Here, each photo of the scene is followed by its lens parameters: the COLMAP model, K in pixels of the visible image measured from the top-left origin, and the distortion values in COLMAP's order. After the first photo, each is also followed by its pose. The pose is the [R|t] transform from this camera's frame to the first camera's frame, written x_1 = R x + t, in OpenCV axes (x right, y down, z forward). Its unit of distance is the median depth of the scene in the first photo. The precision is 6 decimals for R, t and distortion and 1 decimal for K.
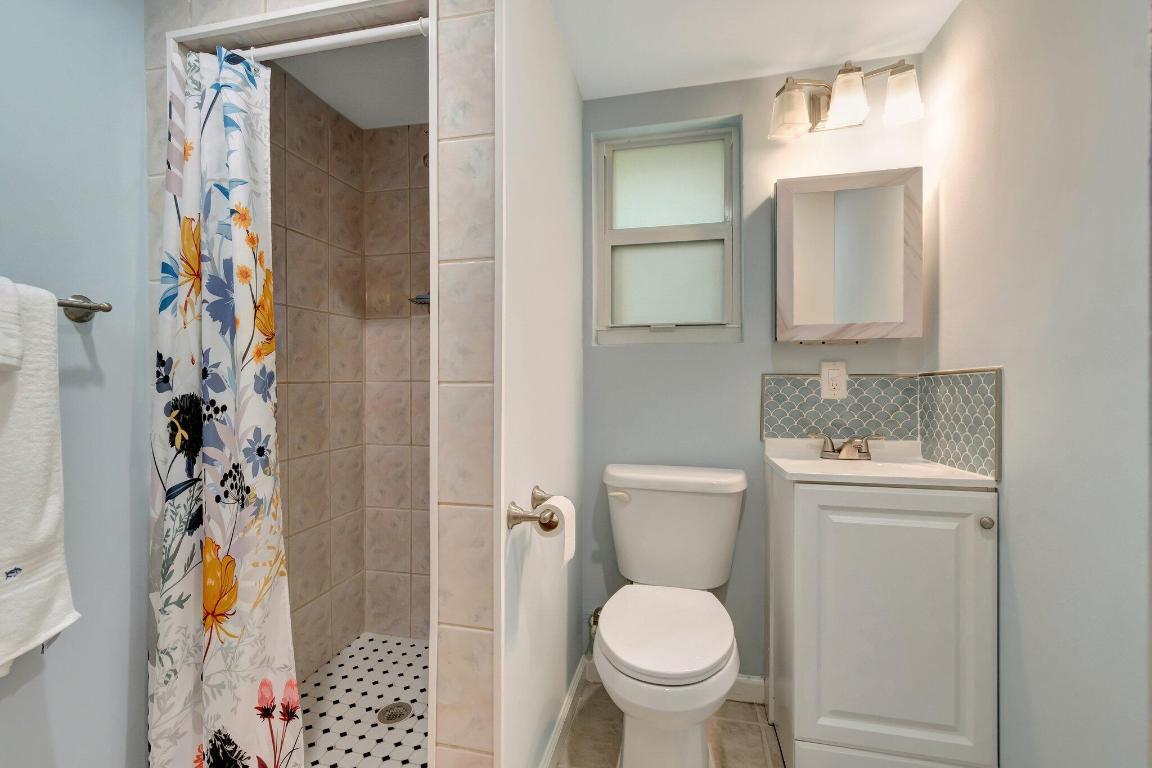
lens RADIAL K [[519.7, 0, 575.7], [0, 519.7, 384.2], [0, 0, 1]] dist [0.002320, 0.000797]
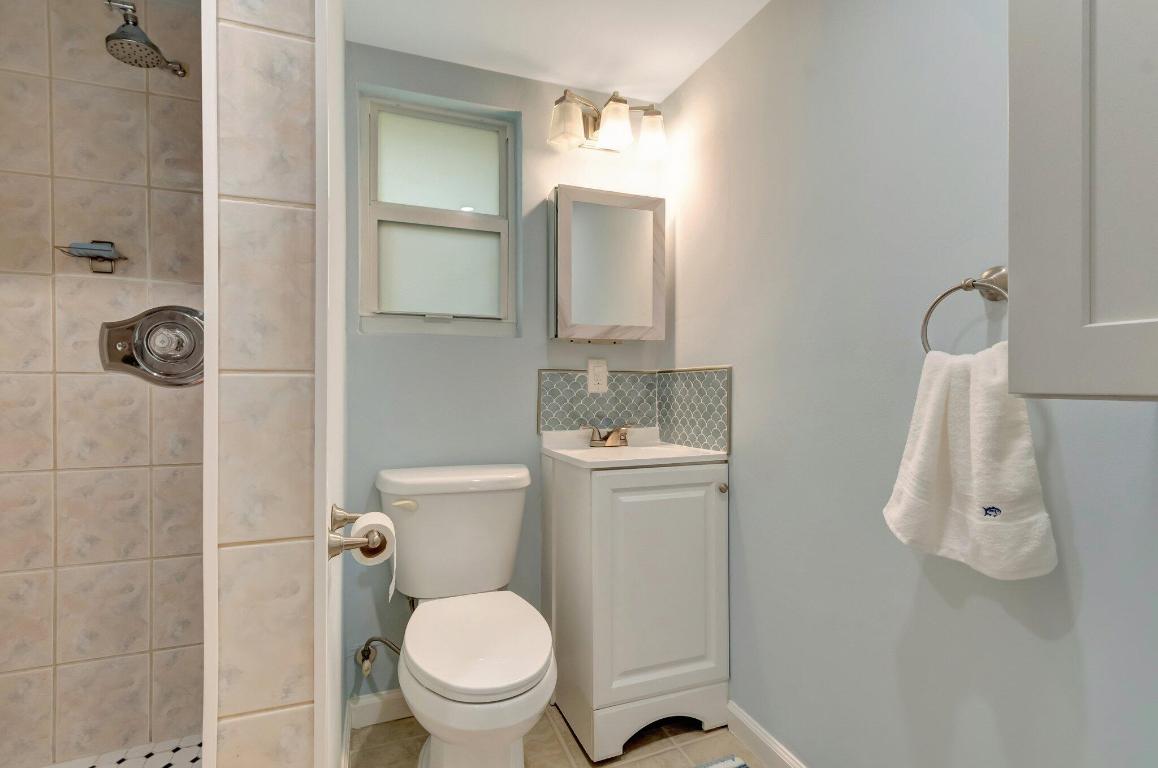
lens RADIAL K [[522.4, 0, 578.7], [0, 522.4, 384.2], [0, 0, 1]] dist [0.002320, 0.000797]
pose [[0.831907, -0.000047, 0.554915, -0.160656], [-0.001422, 0.999997, 0.002217, 0.007724], [-0.554913, -0.002634, 0.831904, 0.099769]]
